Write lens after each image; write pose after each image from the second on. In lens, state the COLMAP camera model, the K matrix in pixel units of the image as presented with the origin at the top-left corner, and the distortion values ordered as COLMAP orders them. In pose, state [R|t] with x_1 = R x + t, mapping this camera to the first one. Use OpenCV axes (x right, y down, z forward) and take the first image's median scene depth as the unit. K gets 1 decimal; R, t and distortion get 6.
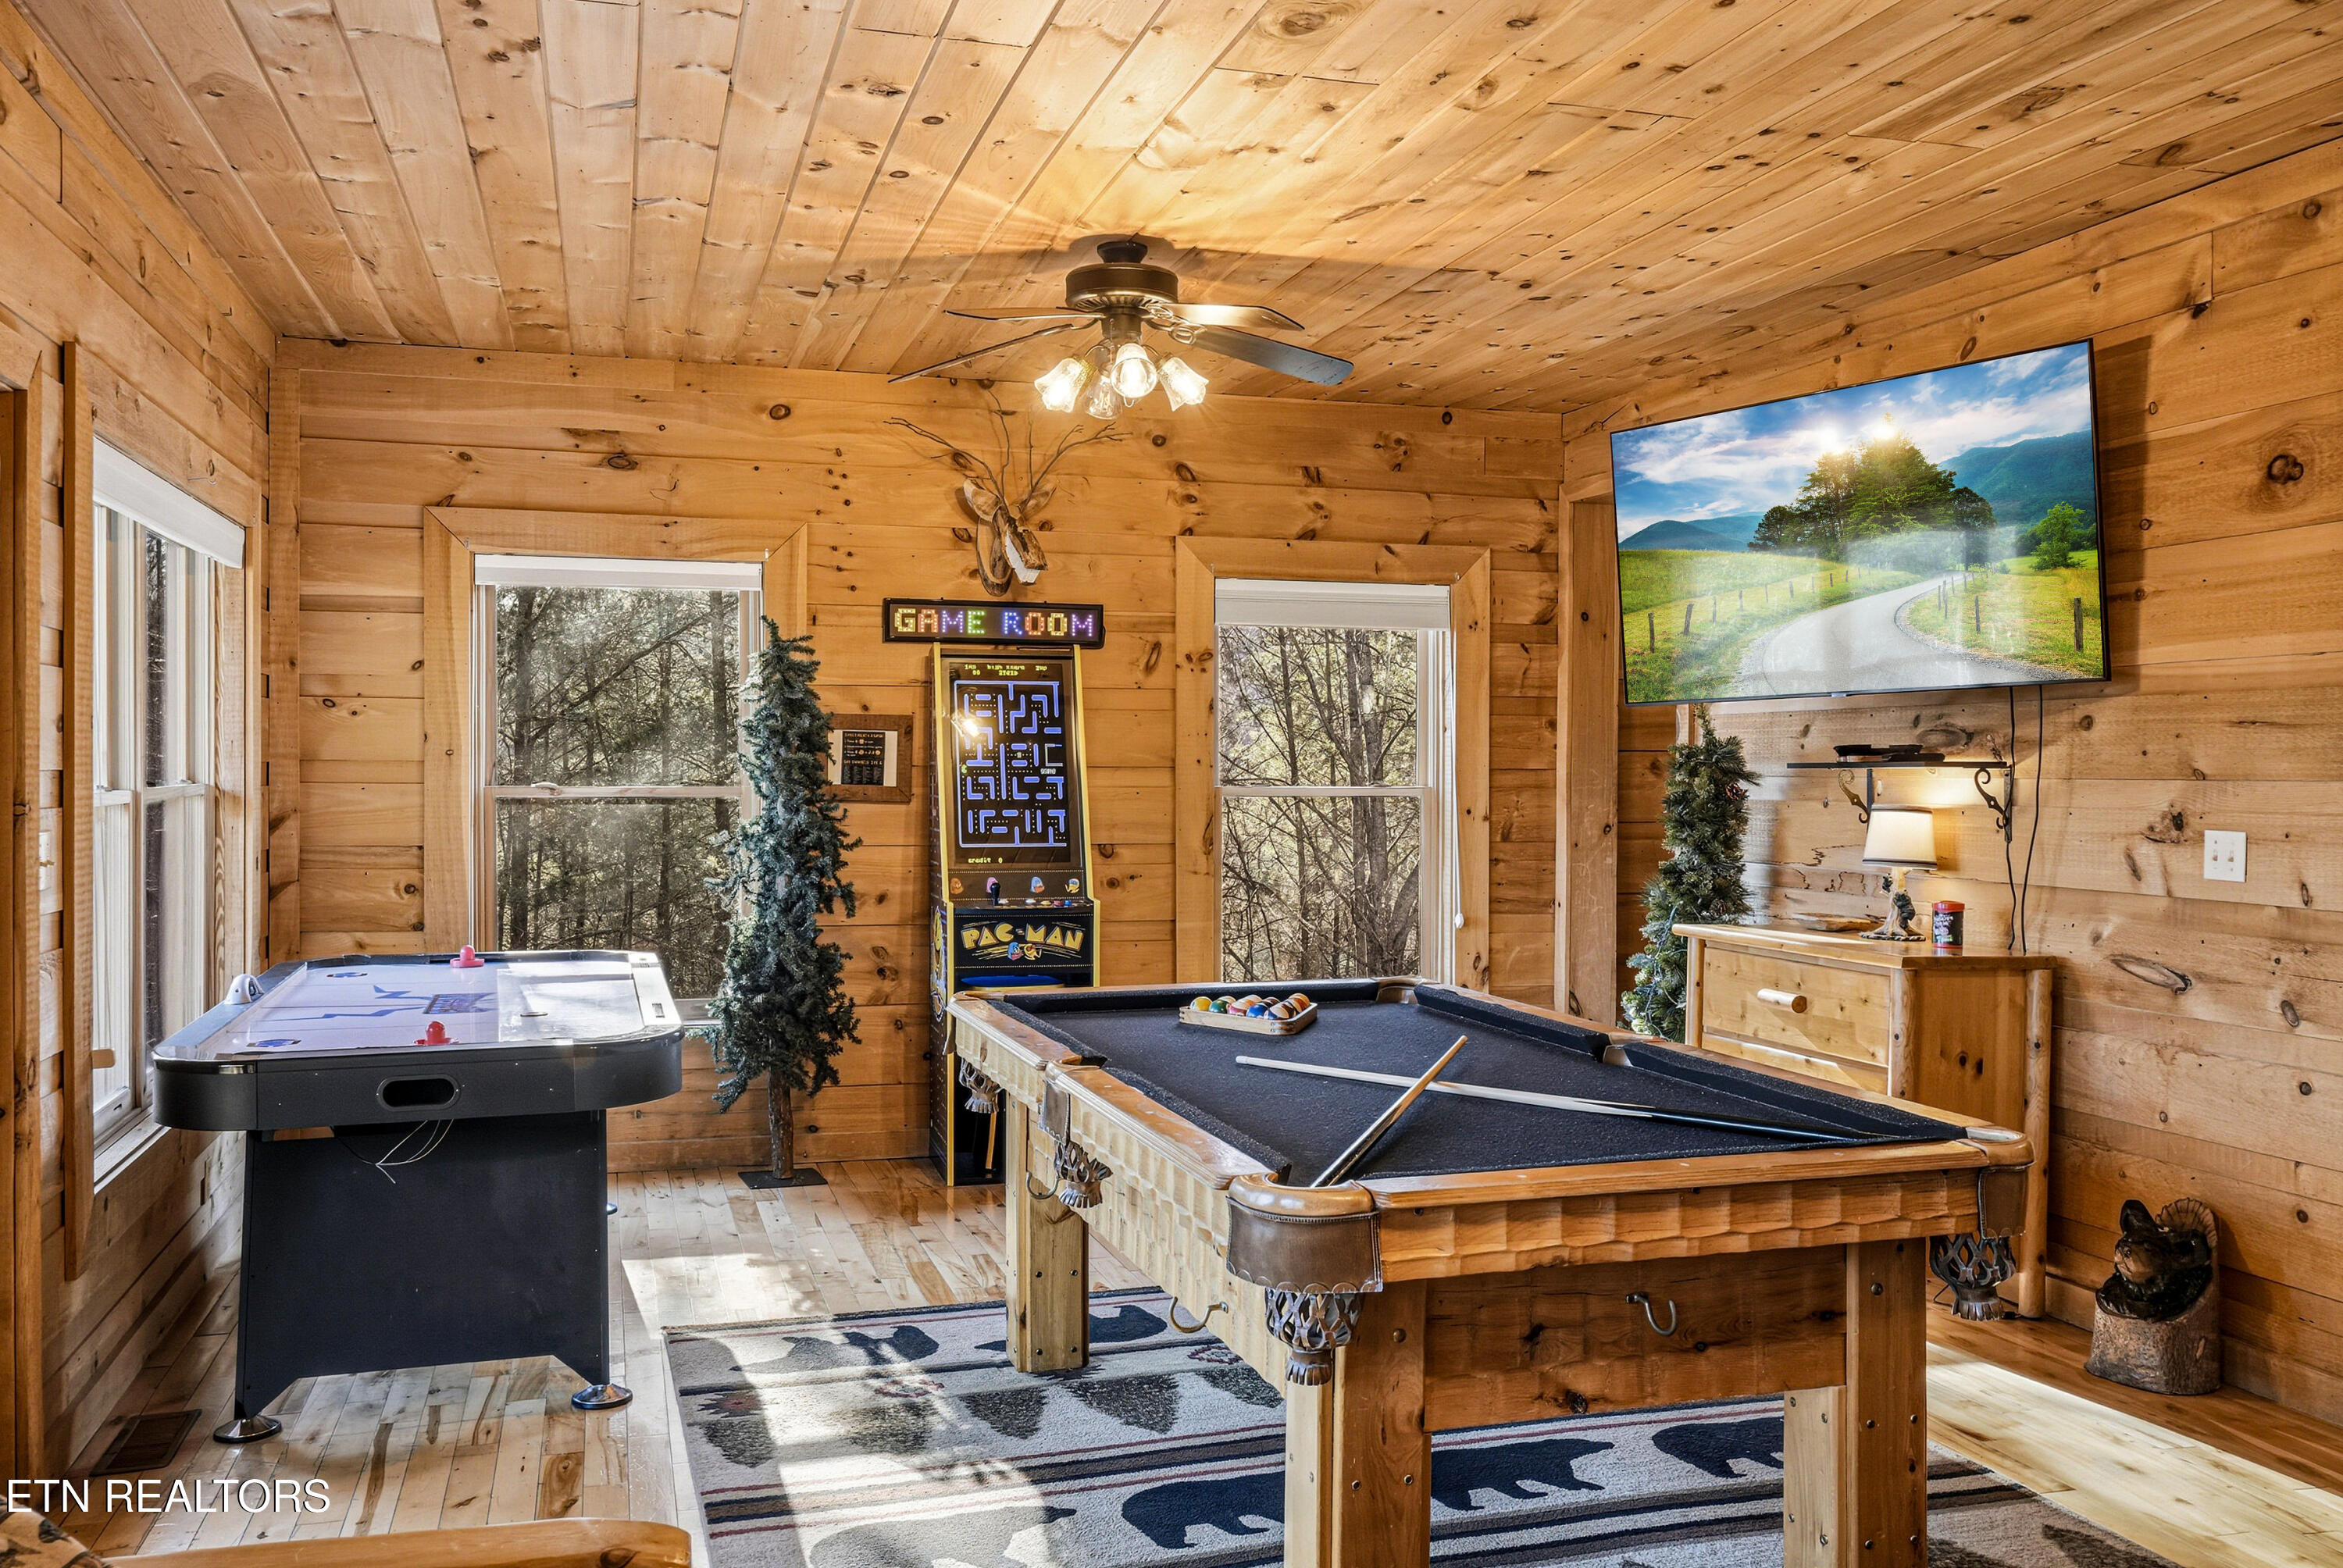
lens RADIAL K [[1986.7, 0, 1185.2], [0, 1986.7, 779.6], [0, 0, 1]] dist [0.000614, -0.004136]
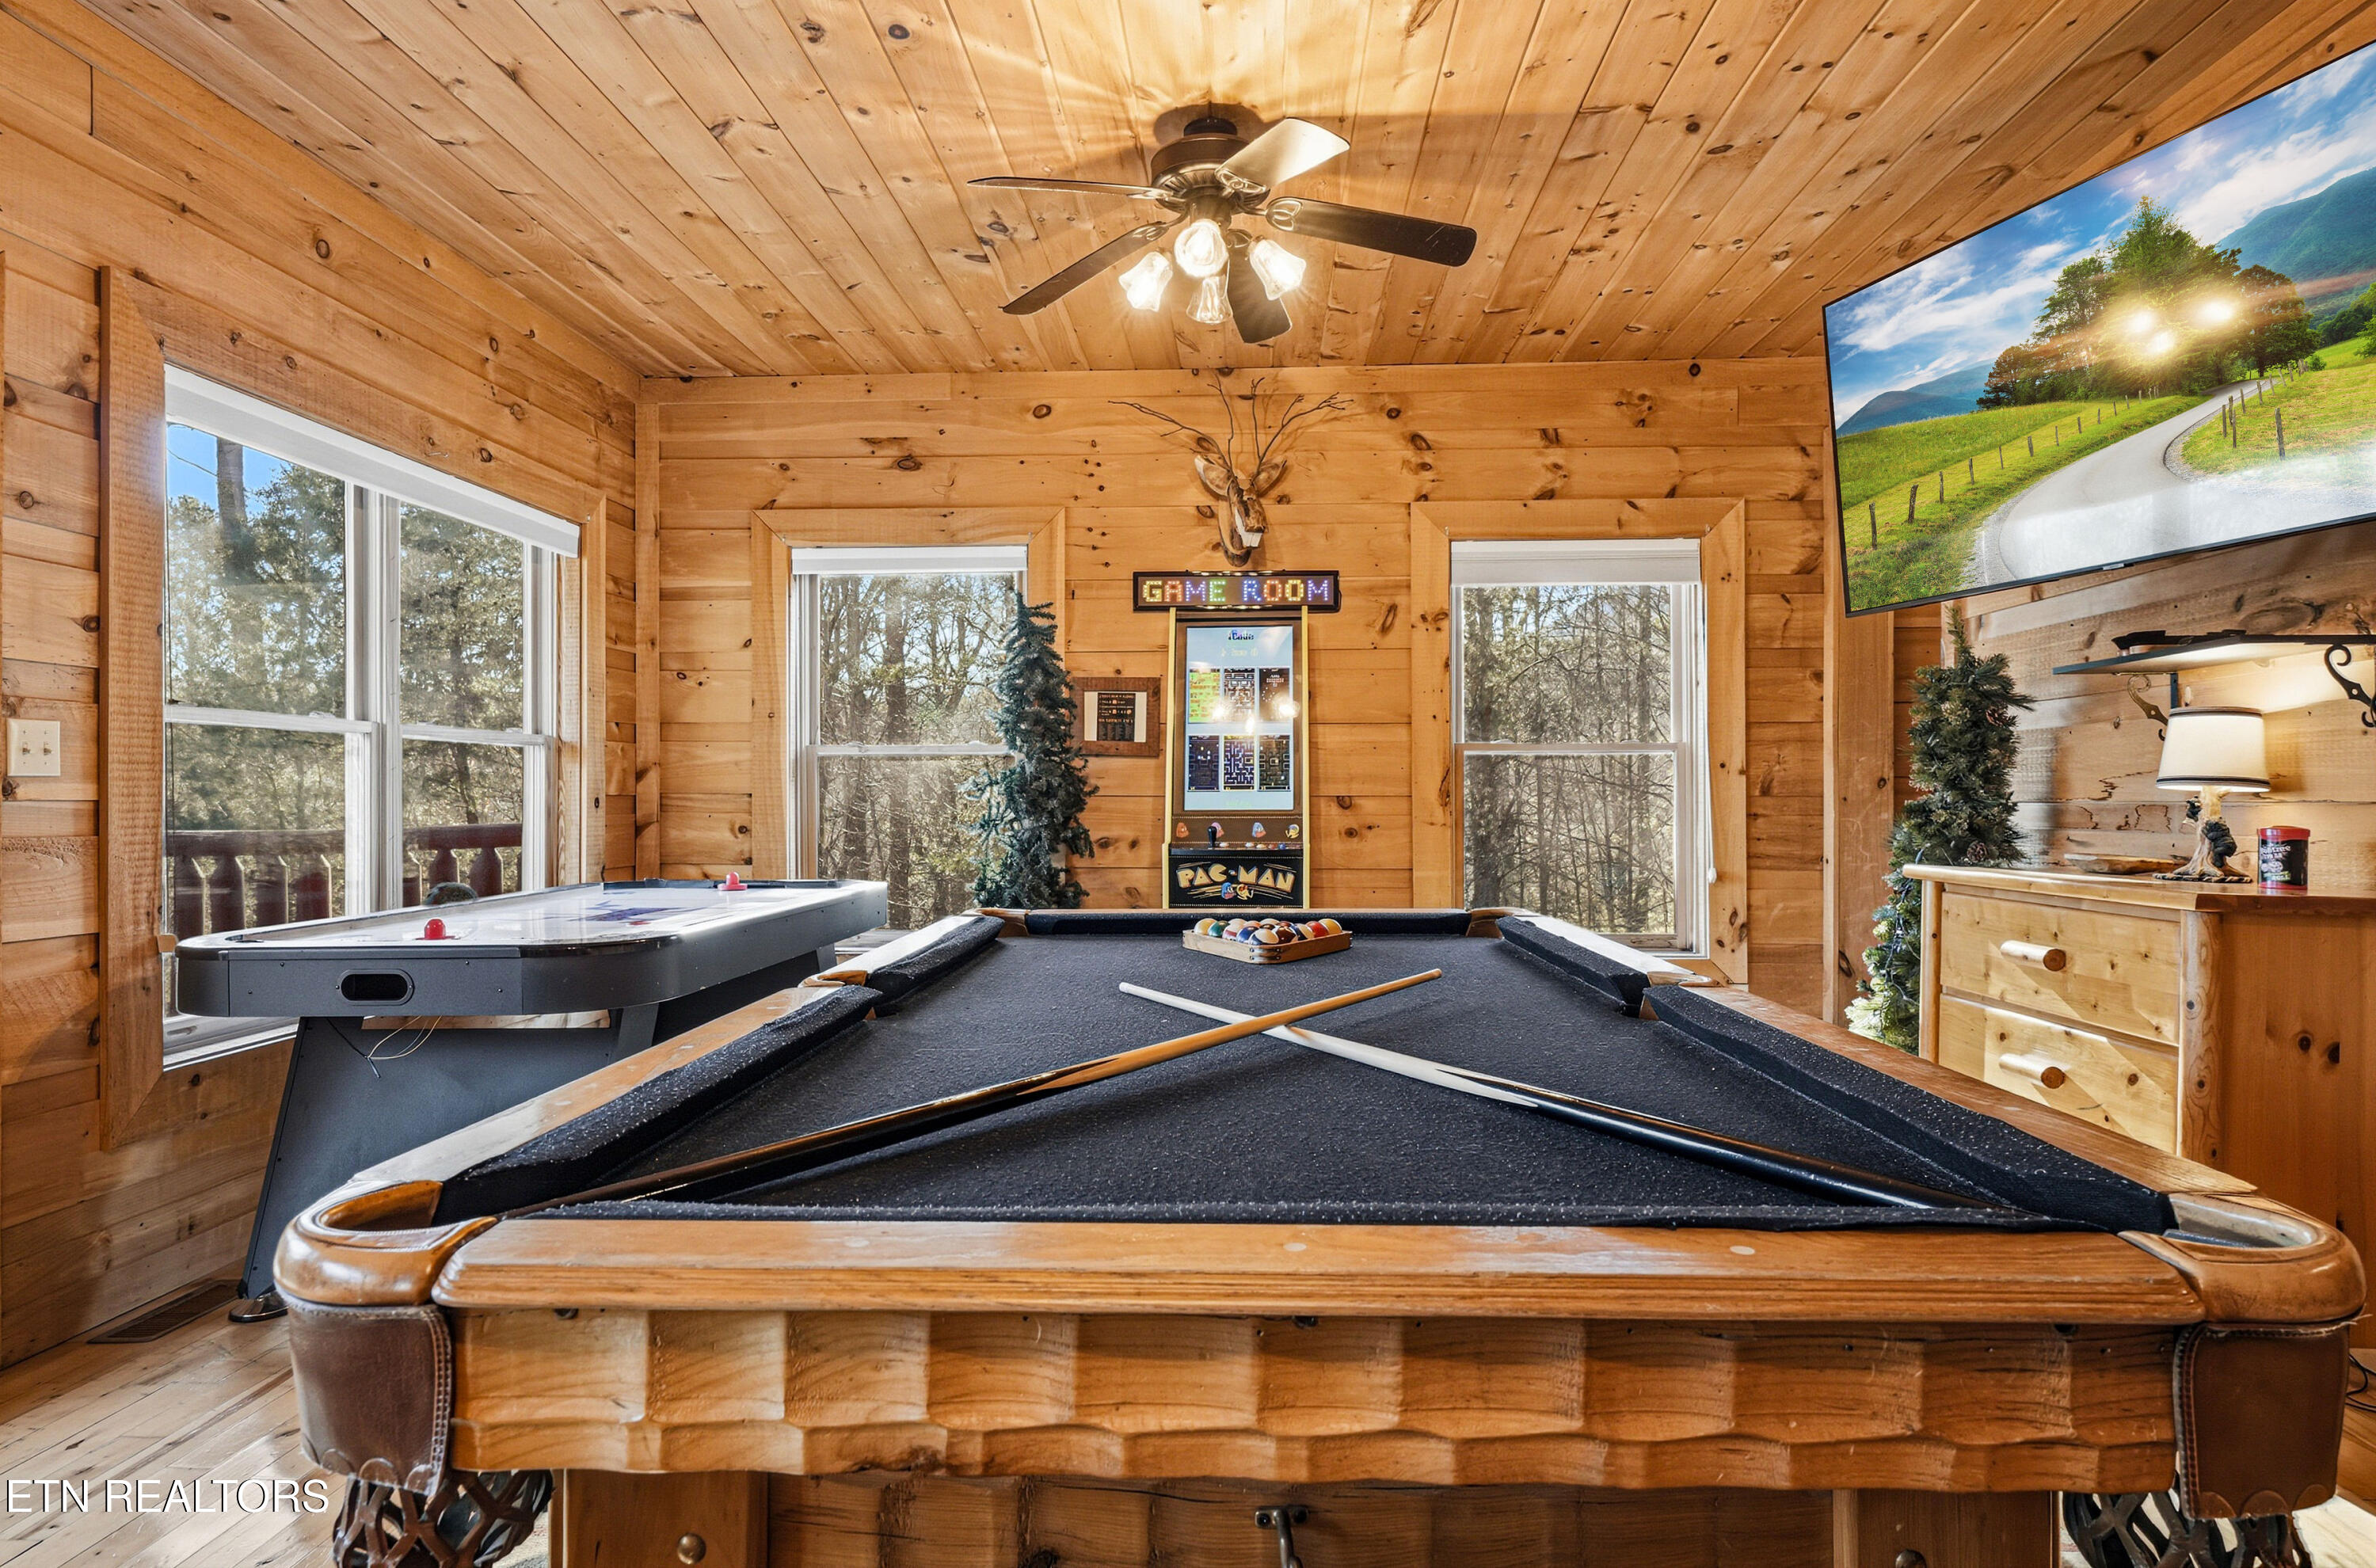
lens RADIAL K [[1383.4, 0, 1171.0], [0, 1383.4, 788.7], [0, 0, 1]] dist [0.001643, -0.000526]
pose [[0.941226, -0.006998, -0.337704, 0.136572], [0.002125, 0.999888, -0.014799, 0.043726], [0.337770, 0.013212, 0.941136, 0.303986]]
